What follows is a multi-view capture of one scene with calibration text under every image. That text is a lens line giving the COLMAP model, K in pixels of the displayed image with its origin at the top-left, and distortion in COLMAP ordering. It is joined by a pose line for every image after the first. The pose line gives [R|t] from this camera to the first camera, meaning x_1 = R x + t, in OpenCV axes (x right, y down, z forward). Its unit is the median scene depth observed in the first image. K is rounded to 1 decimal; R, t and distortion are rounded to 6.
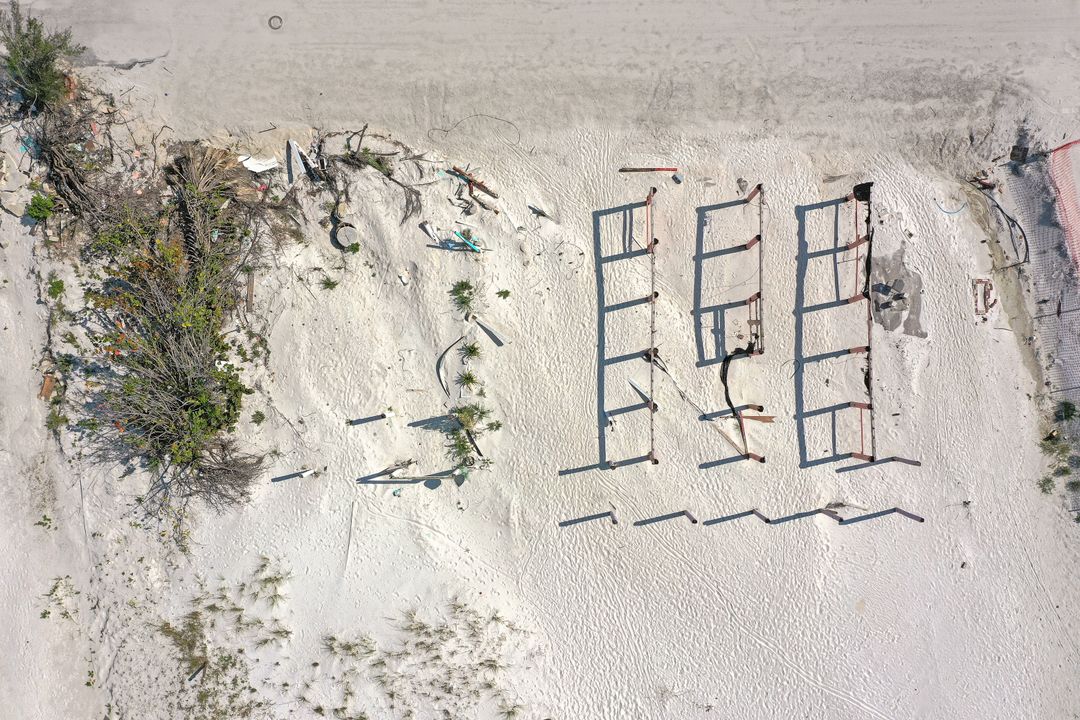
lens RADIAL K [[886.3, 0, 568.8], [0, 886.3, 313.0], [0, 0, 1]] dist [-0.006340, 0.004228]
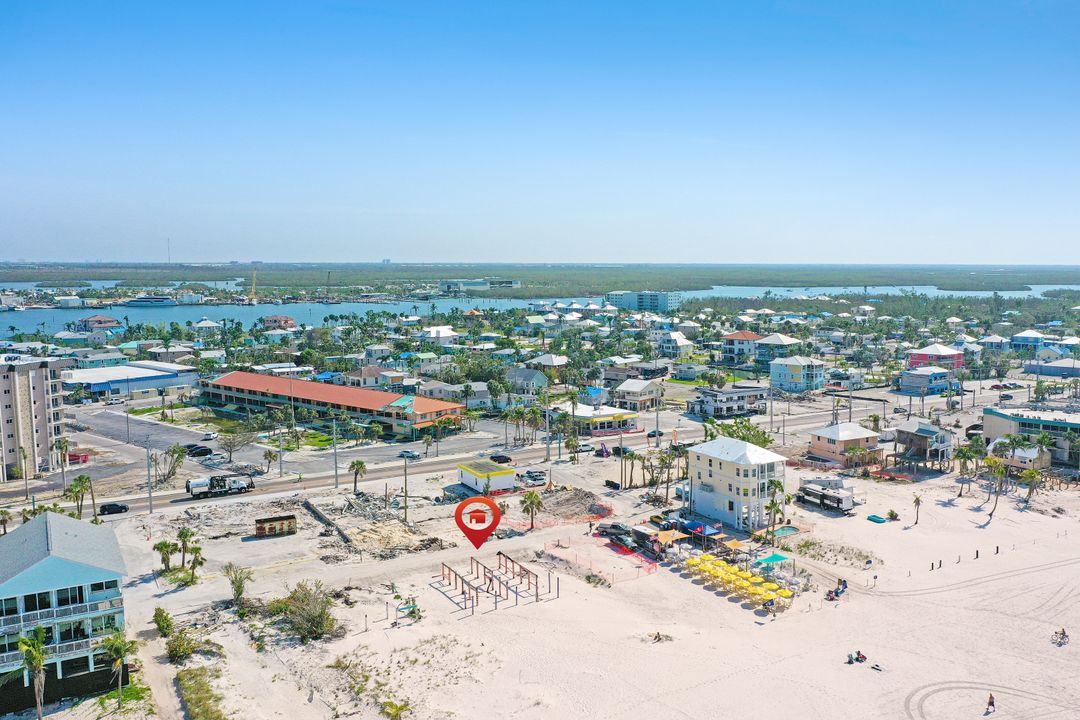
lens RADIAL K [[885.5, 0, 584.4], [0, 885.5, 307.8], [0, 0, 1]] dist [-0.006754, -0.000775]
pose [[0.854052, 0.001041, 0.520187, -1.134881], [0.518743, 0.072774, -0.851827, 2.780296], [-0.038743, 0.997348, 0.061612, -0.187877]]
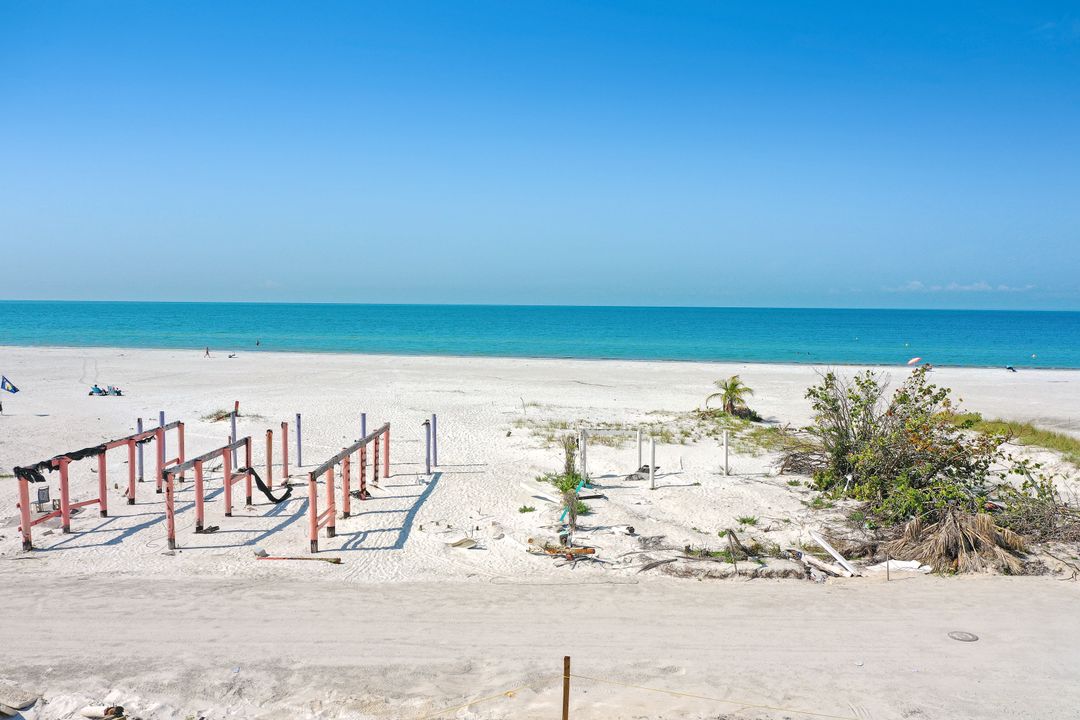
lens RADIAL K [[887.7, 0, 571.4], [0, 887.7, 357.6], [0, 0, 1]] dist [-0.004034, -0.000177]
pose [[-0.999832, 0.018244, 0.001830, -0.116846], [0.001189, -0.035066, 0.999384, -0.826345], [0.018297, 0.999218, 0.035039, 0.829953]]
